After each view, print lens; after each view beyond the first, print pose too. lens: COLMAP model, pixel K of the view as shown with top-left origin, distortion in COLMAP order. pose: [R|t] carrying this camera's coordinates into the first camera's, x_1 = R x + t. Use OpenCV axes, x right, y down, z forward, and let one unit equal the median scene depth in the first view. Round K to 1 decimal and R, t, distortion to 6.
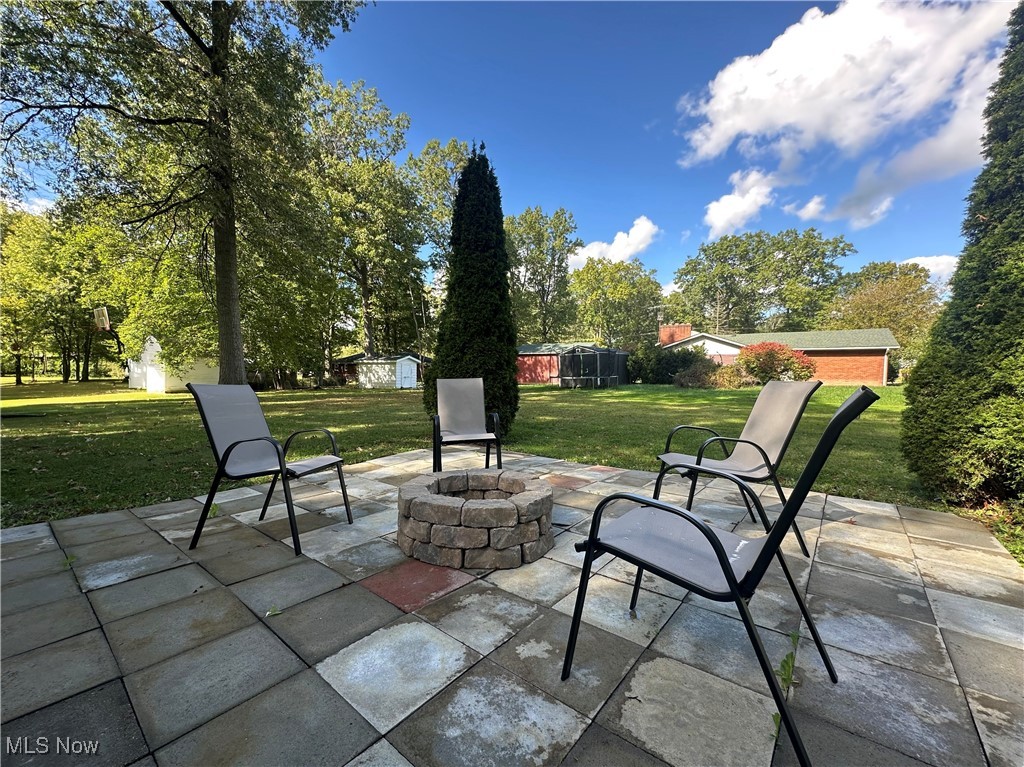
lens RADIAL K [[418.7, 0, 502.7], [0, 418.7, 391.5], [0, 0, 1]] dist [-0.000802, -0.000006]
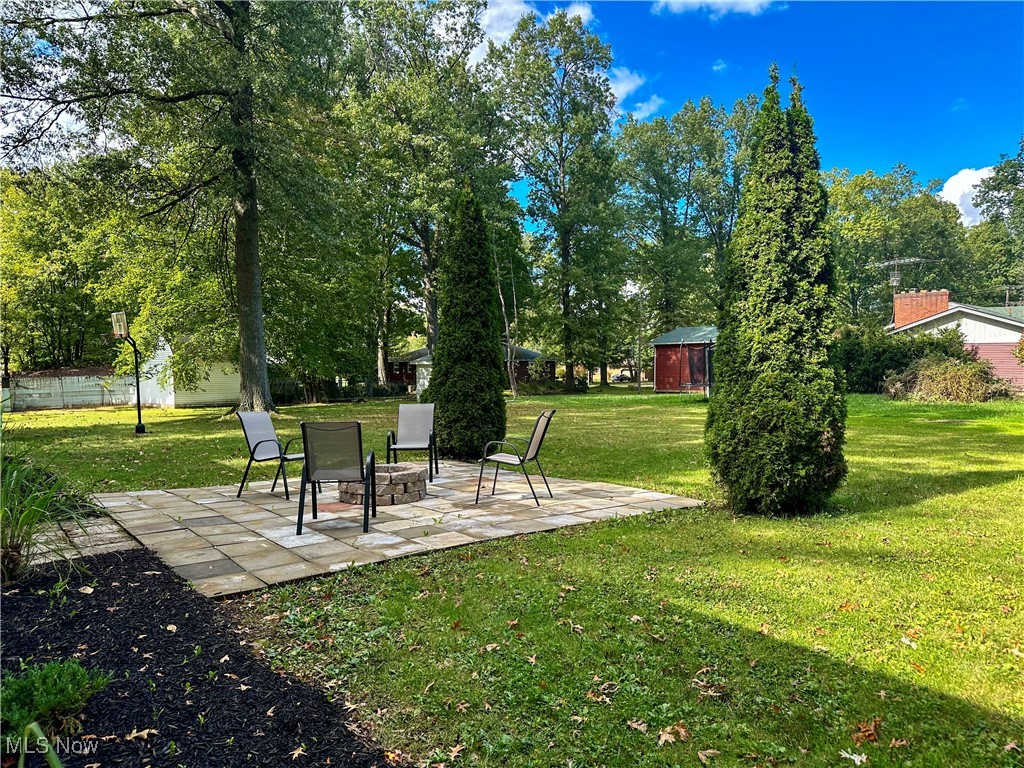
lens RADIAL K [[737.2, 0, 514.8], [0, 737.2, 391.0], [0, 0, 1]] dist [0.002948, -0.006038]
pose [[0.973579, -0.006510, -0.228256, 0.105577], [0.002706, 0.999852, -0.016974, -0.004765], [0.228333, 0.015908, 0.973453, -0.170307]]
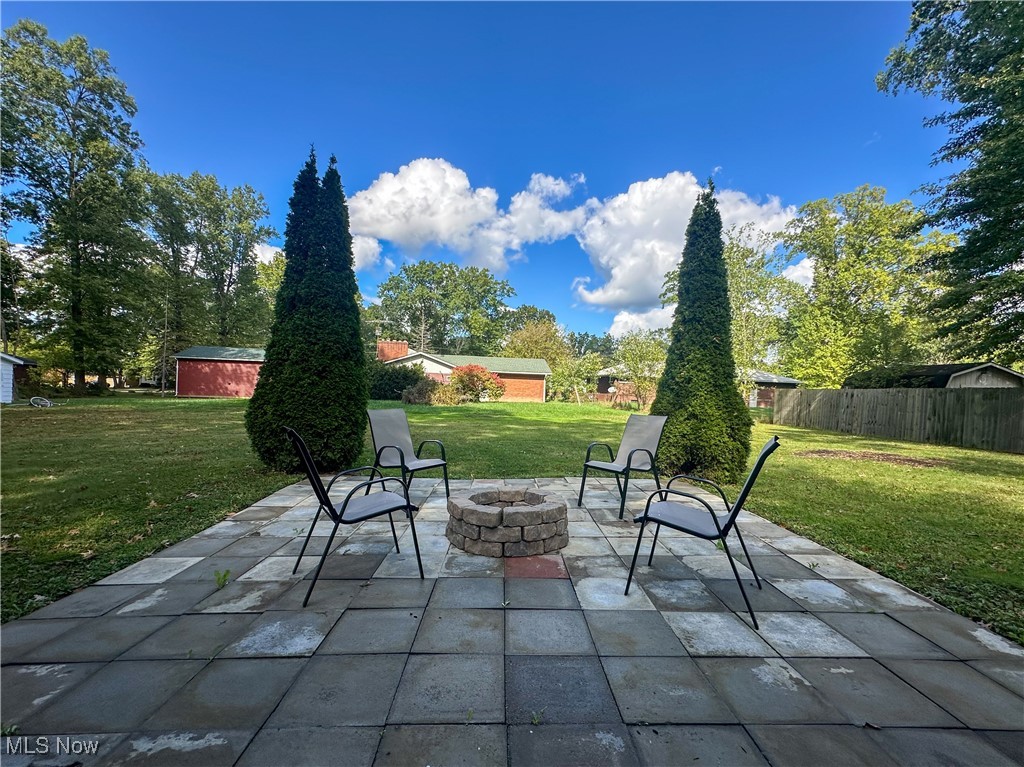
lens RADIAL K [[443.4, 0, 517.6], [0, 443.4, 399.2], [0, 0, 1]] dist [-0.001497, -0.000134]
pose [[0.747573, 0.006509, 0.664147, -0.088996], [0.002087, 0.999924, -0.012149, -0.006341], [-0.664176, 0.010468, 0.747503, -0.005504]]
